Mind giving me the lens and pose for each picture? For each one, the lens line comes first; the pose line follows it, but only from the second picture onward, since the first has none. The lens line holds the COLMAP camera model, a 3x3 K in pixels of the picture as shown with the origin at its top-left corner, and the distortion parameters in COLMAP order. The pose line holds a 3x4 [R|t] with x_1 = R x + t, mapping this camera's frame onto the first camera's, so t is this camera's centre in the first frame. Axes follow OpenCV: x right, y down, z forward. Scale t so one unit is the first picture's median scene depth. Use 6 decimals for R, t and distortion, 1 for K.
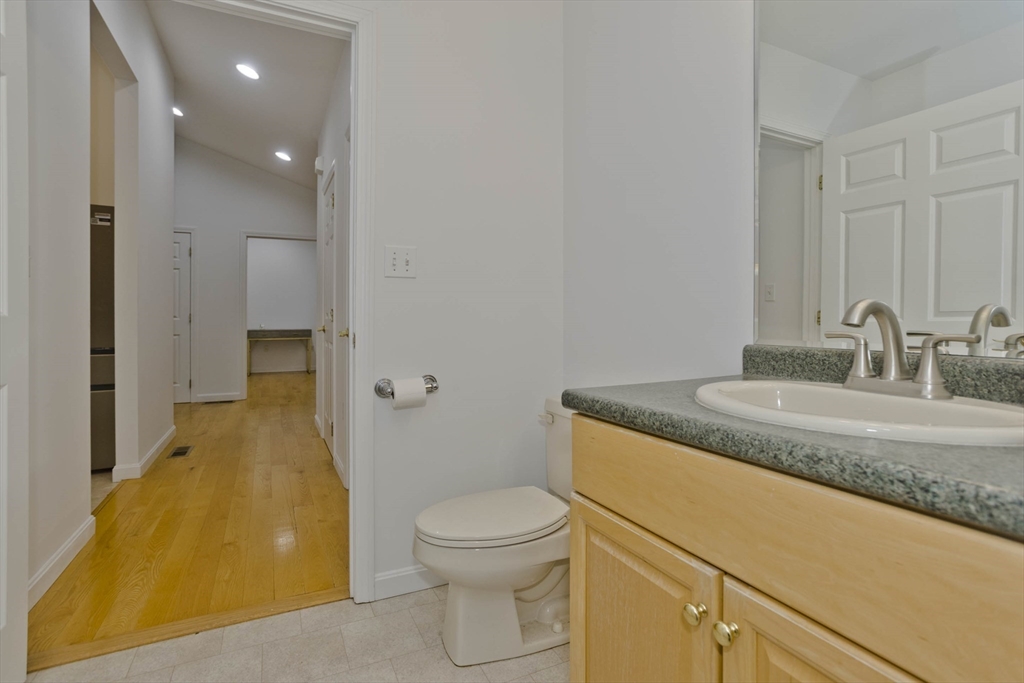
lens RADIAL K [[503.5, 0, 508.2], [0, 503.5, 331.7], [0, 0, 1]] dist [-0.052782, 0.034161]
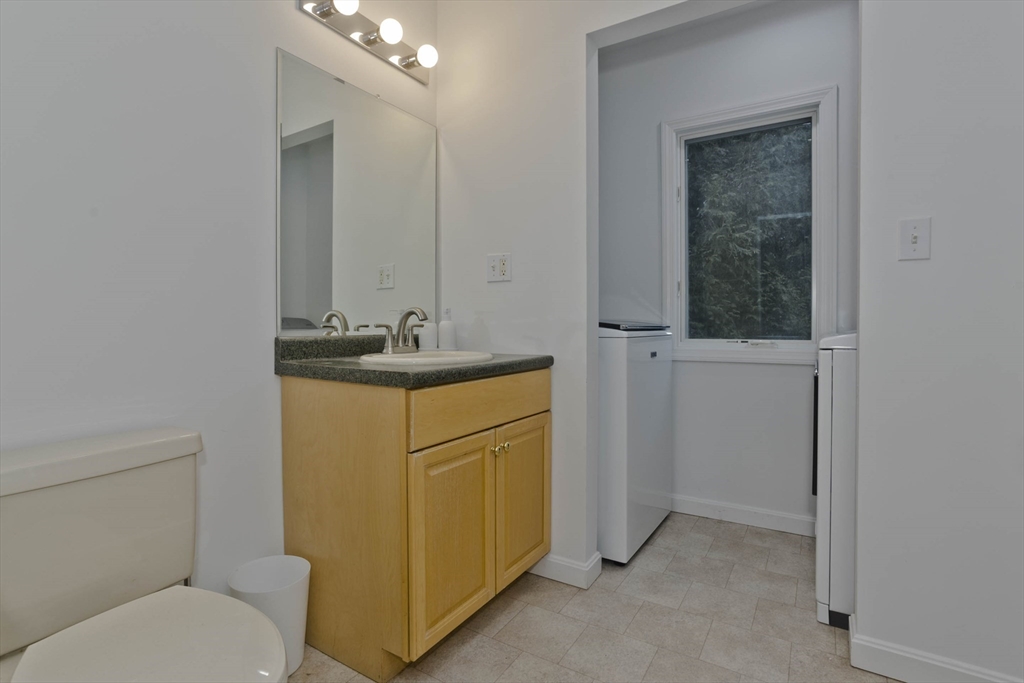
lens RADIAL K [[503.5, 0, 508.2], [0, 503.5, 331.7], [0, 0, 1]] dist [-0.052782, 0.034161]
pose [[-0.535990, -0.008853, 0.844178, -1.185383], [0.018660, 0.999576, 0.022331, -0.005813], [-0.844018, 0.027722, -0.535598, 1.655006]]
